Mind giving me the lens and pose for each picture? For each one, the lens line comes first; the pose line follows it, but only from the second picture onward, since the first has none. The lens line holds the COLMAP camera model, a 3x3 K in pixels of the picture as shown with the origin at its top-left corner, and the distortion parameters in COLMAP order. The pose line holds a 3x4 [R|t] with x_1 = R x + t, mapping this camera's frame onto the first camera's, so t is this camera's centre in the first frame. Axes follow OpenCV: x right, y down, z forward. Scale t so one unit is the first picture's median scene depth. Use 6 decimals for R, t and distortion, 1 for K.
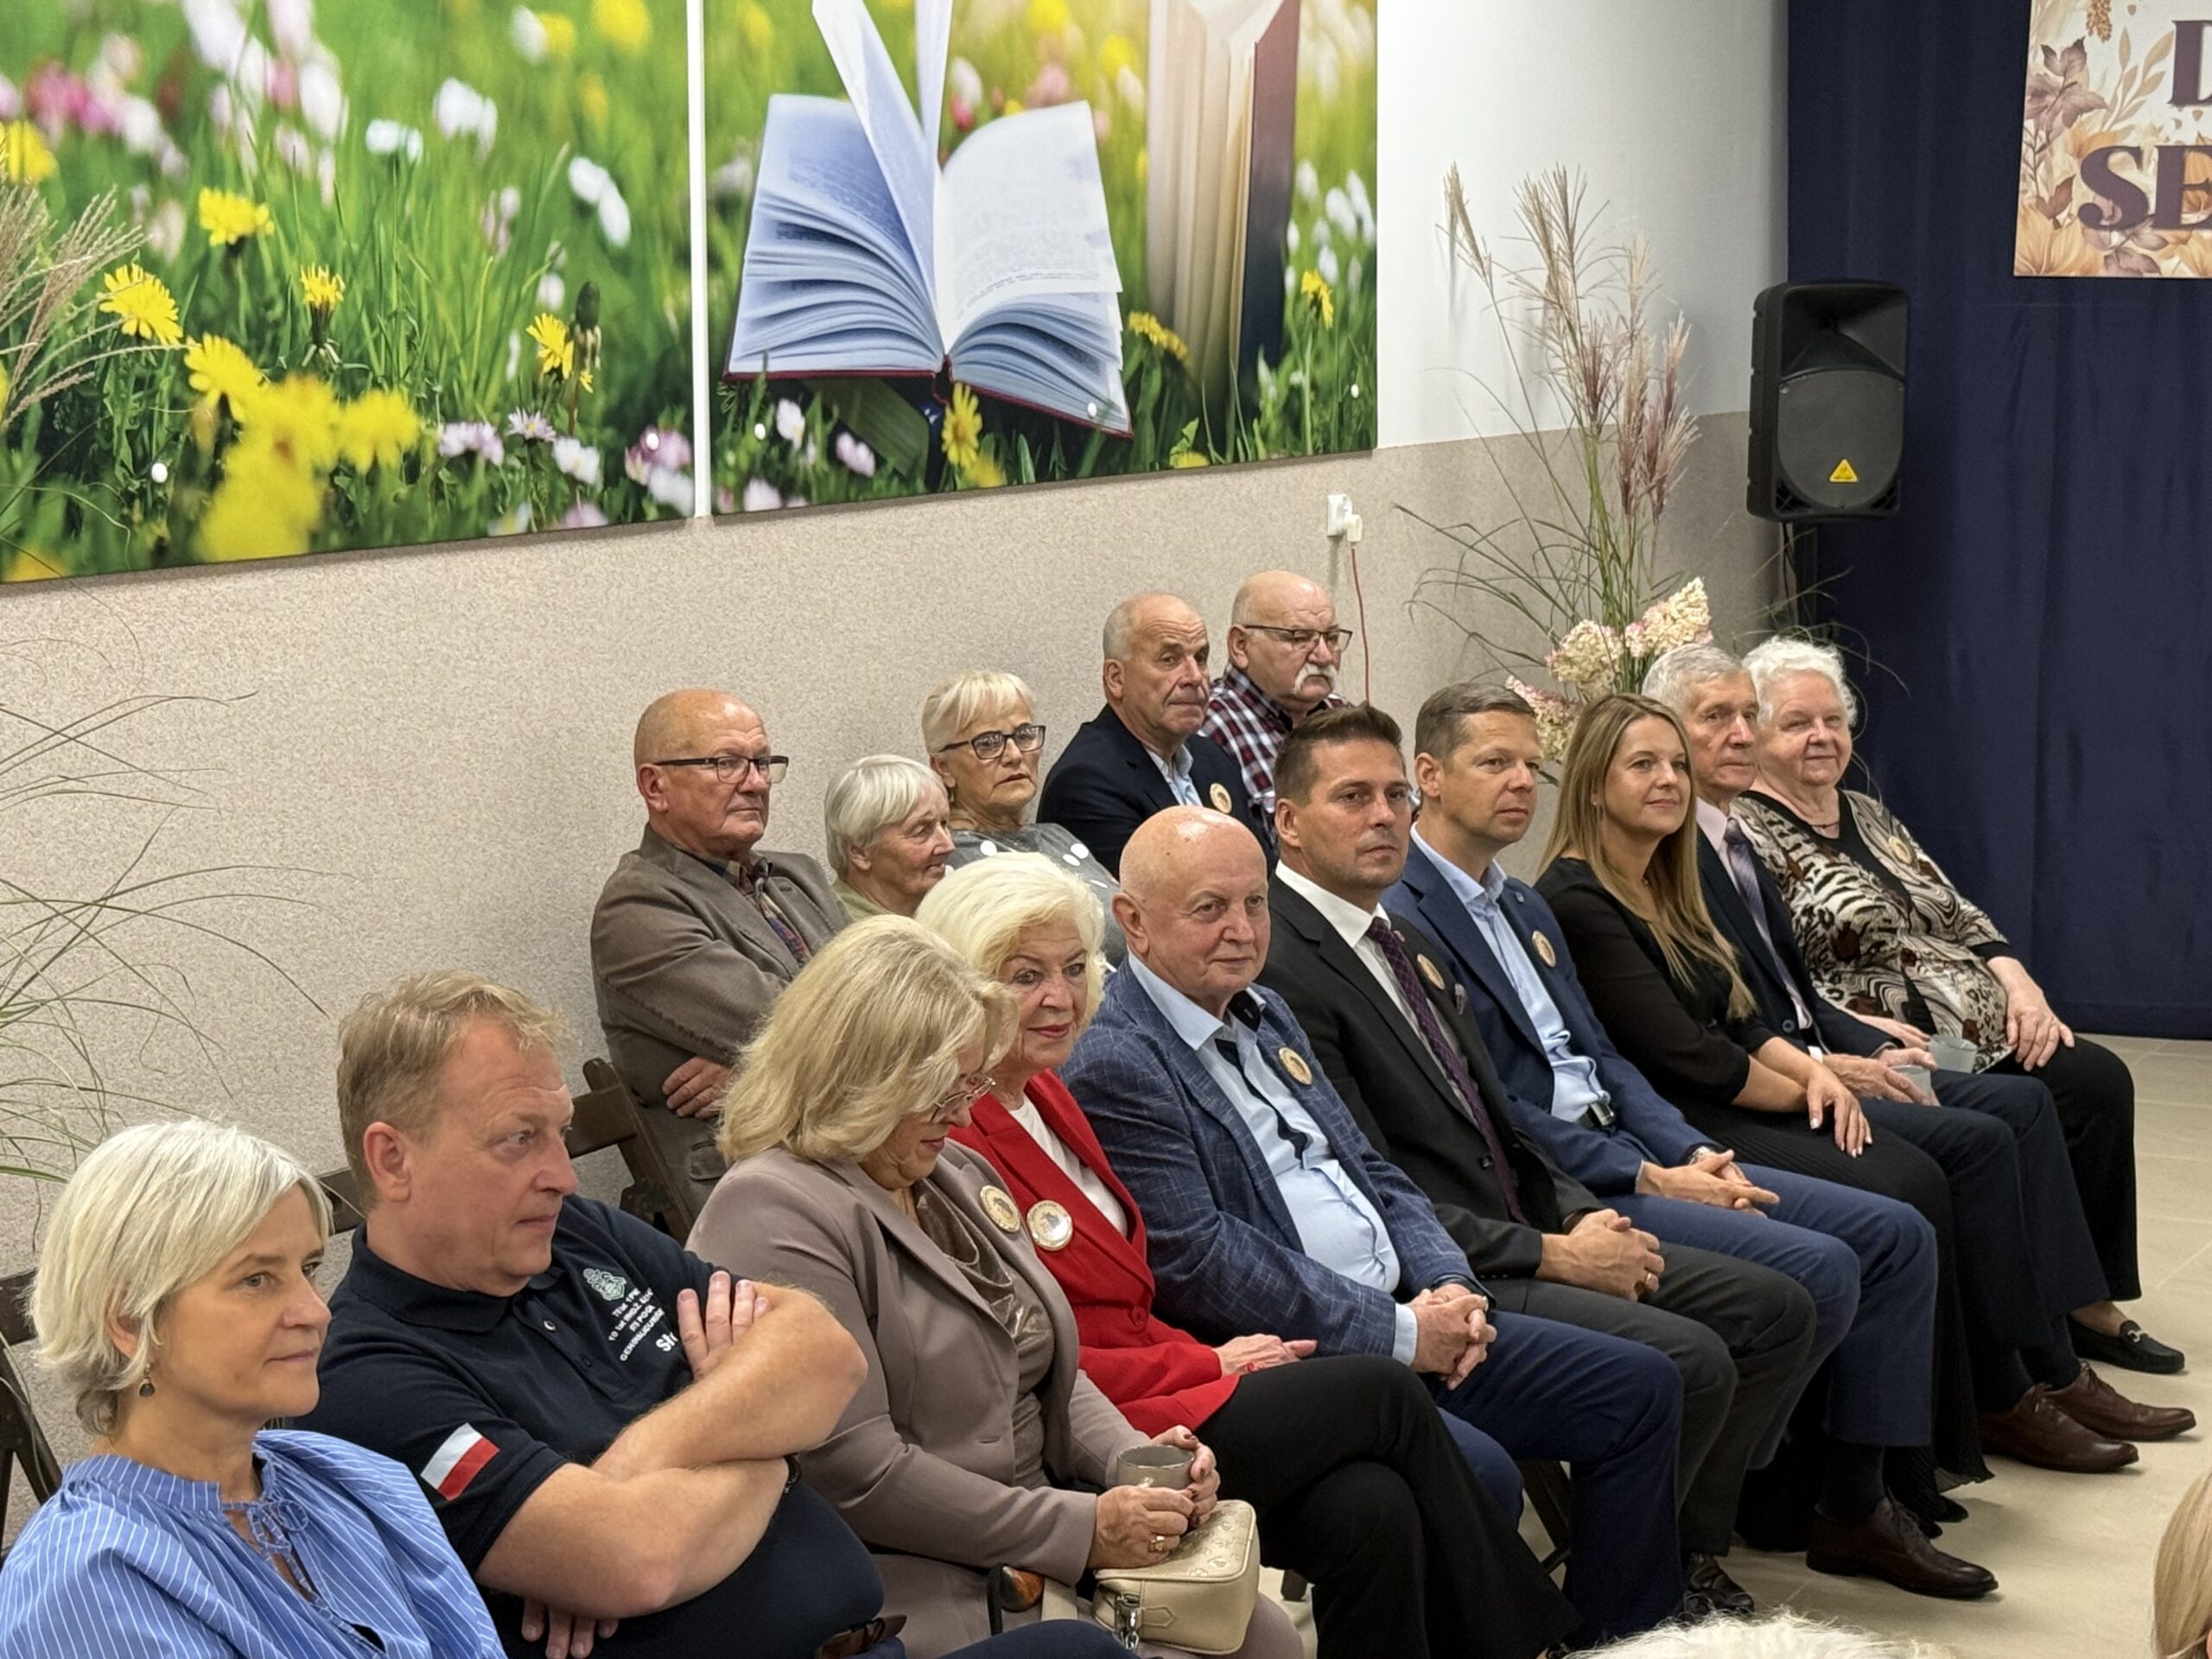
lens RADIAL K [[4368.2, 0, 1177.3], [0, 4368.2, 818.9], [0, 0, 1]] dist [0.174172, 0.000000]
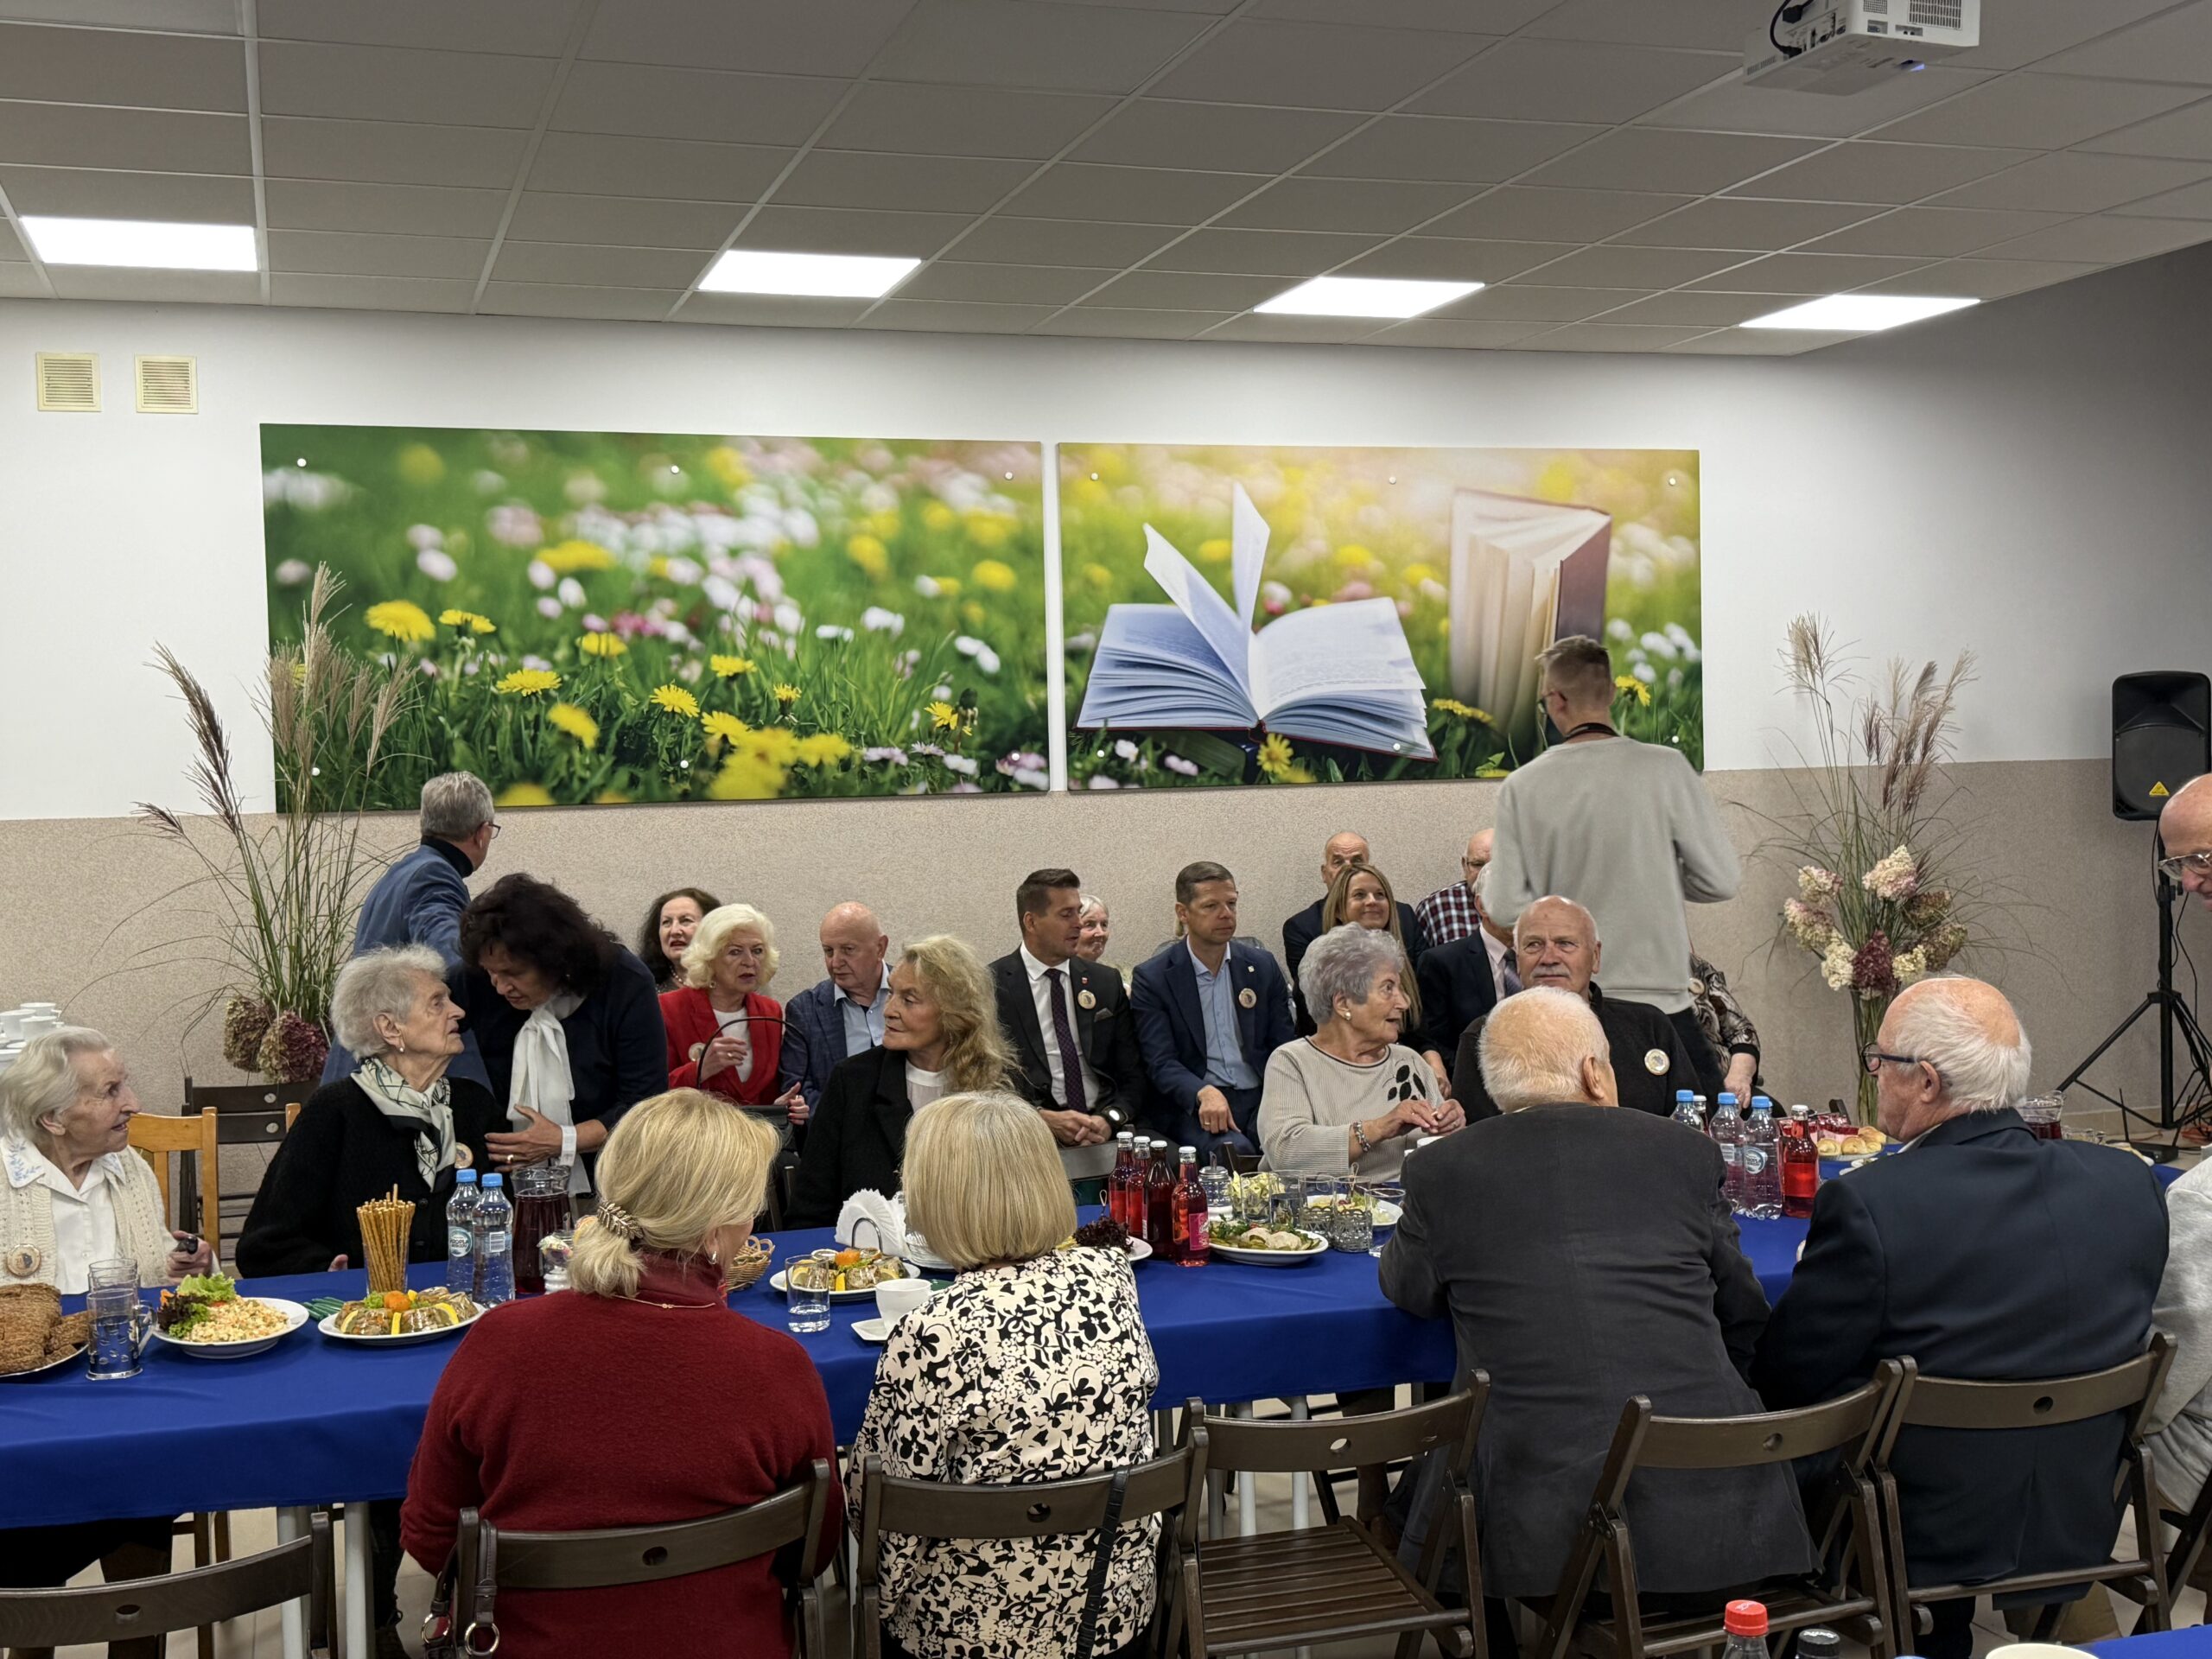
lens RADIAL K [[2484.7, 0, 1164.4], [0, 2484.7, 842.9], [0, 0, 1]] dist [0.165307, 0.000000]
pose [[0.728402, 0.014456, -0.684998, 0.727905], [-0.066461, 0.996553, -0.049642, 0.015849], [0.681919, 0.081685, 0.726852, 0.098200]]
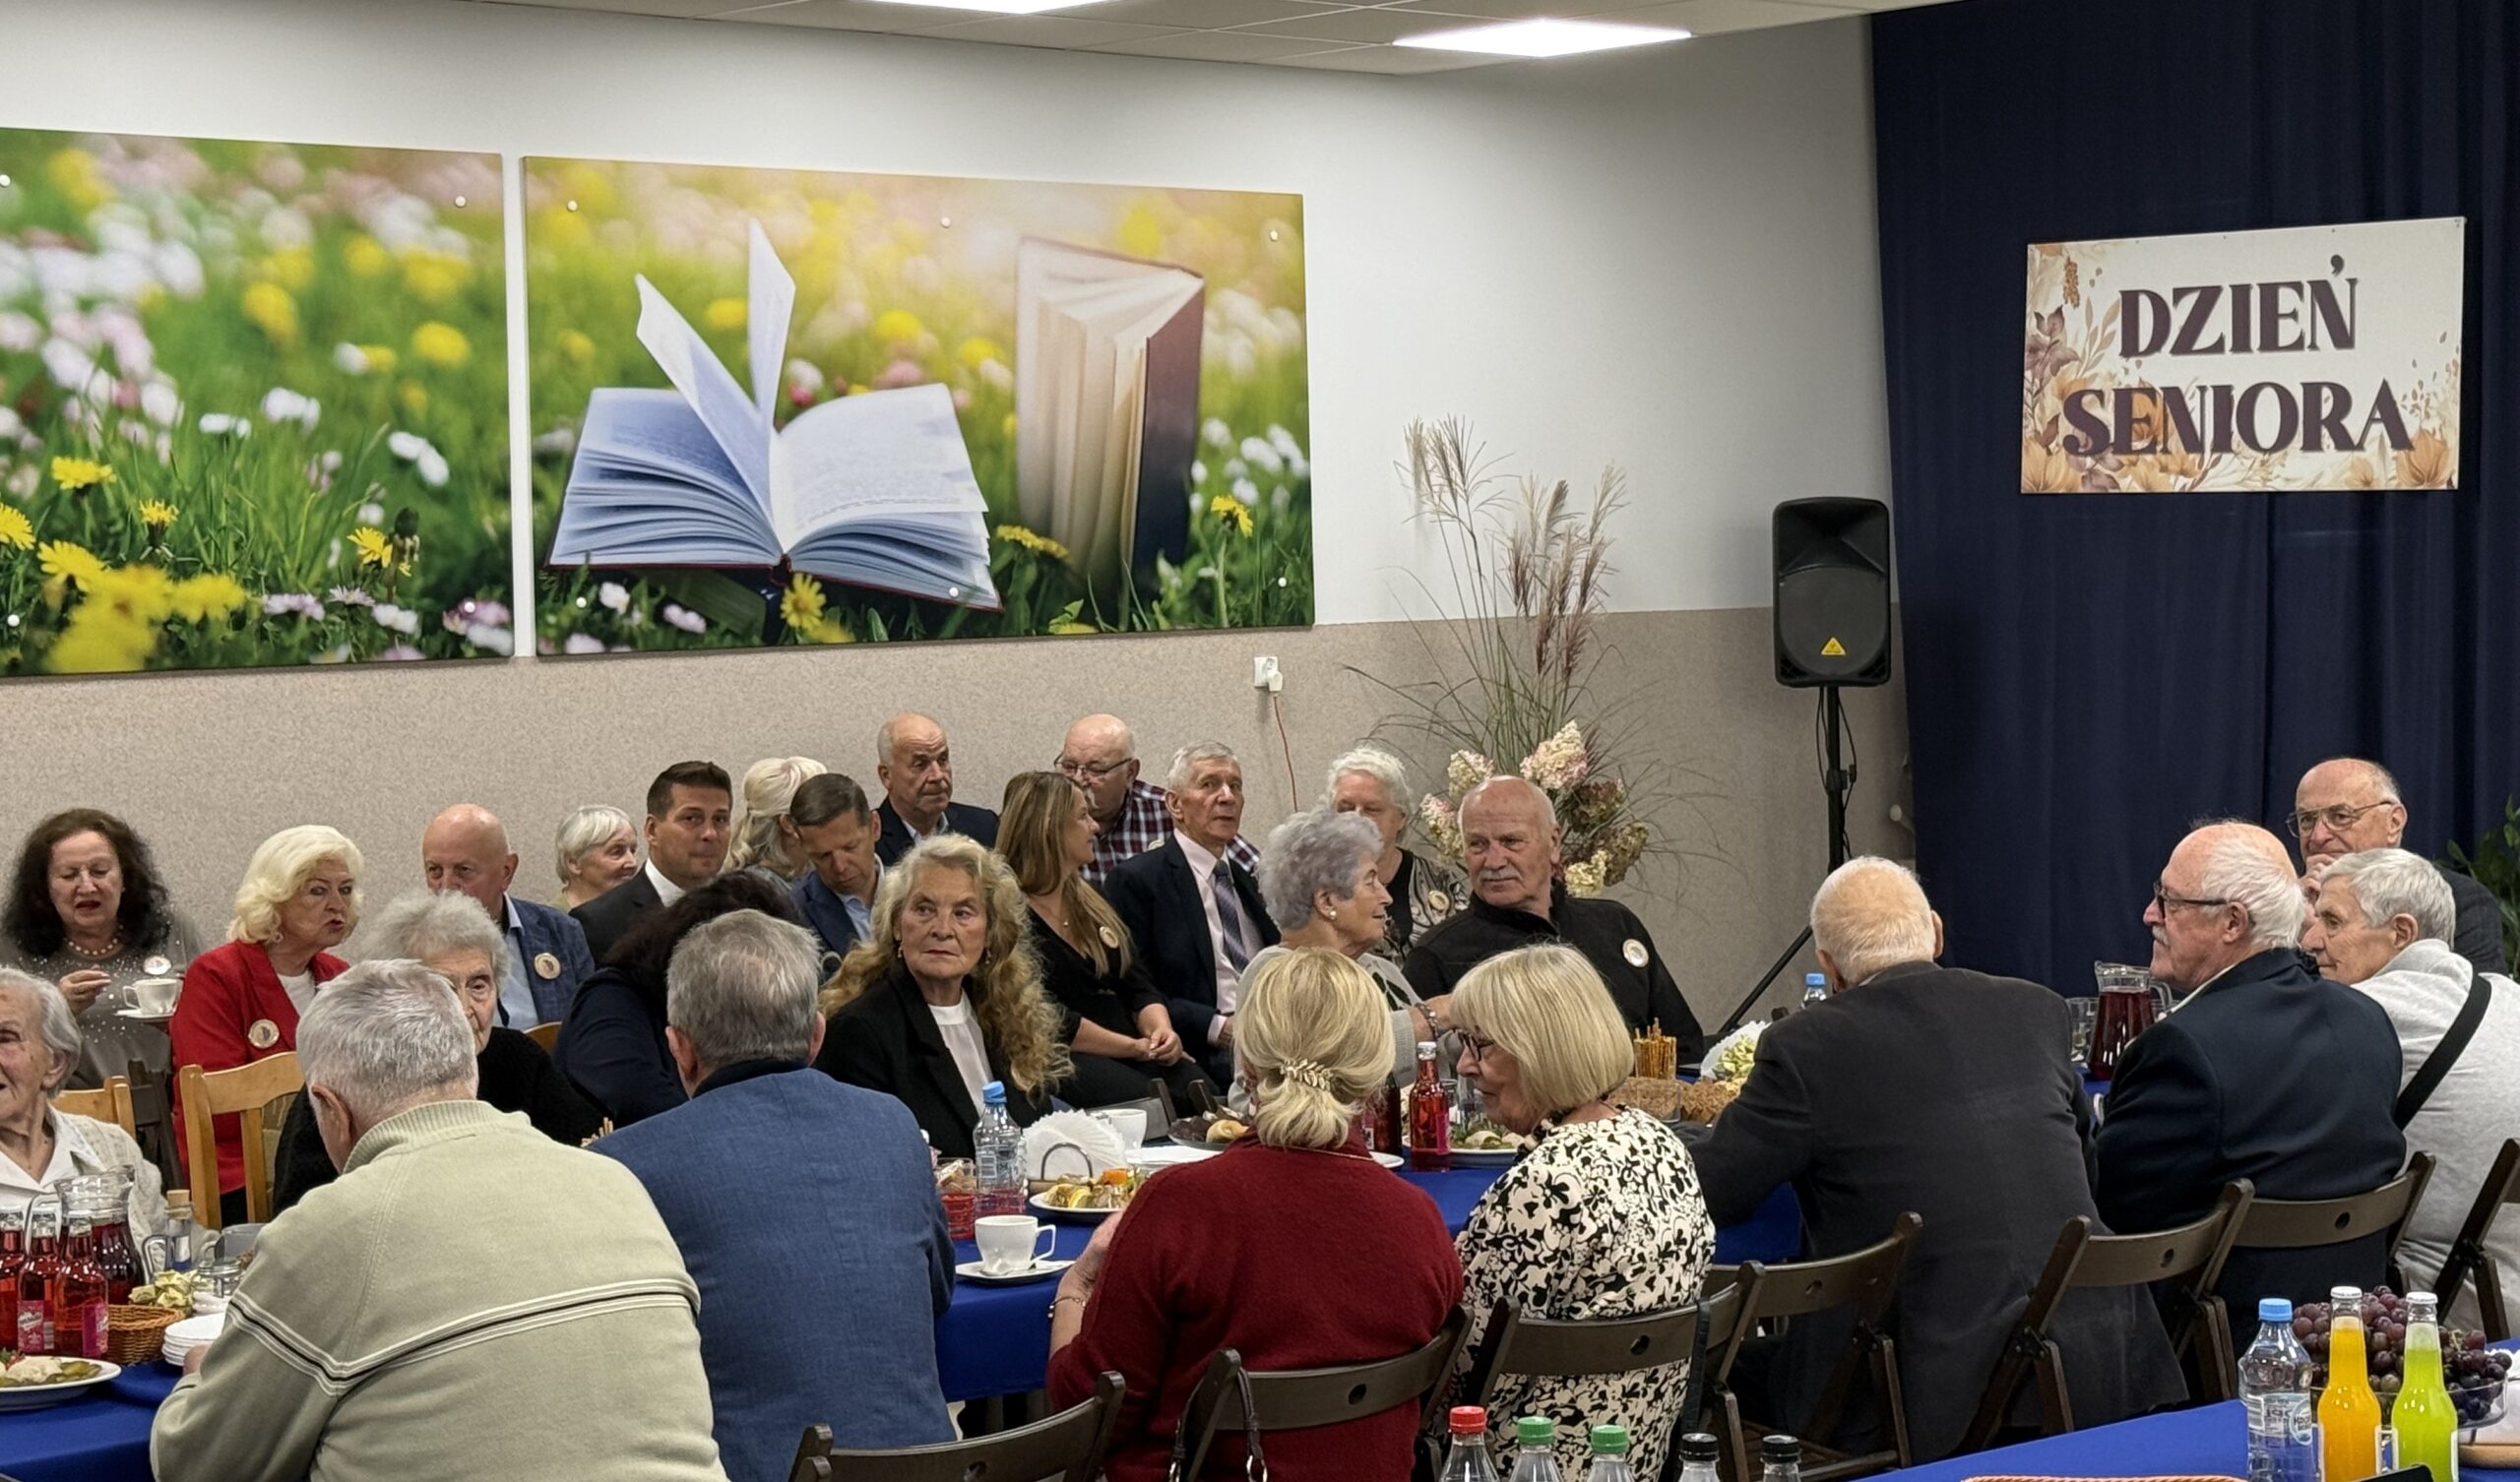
lens RADIAL K [[4339.9, 0, 1320.5], [0, 4339.9, 598.0], [0, 0, 1]] dist [0.179340, 0.000000]
pose [[0.935213, -0.013188, -0.353840, 0.634818], [-0.025884, 0.994086, -0.105462, 0.060014], [0.353138, 0.107788, 0.929341, -0.309626]]
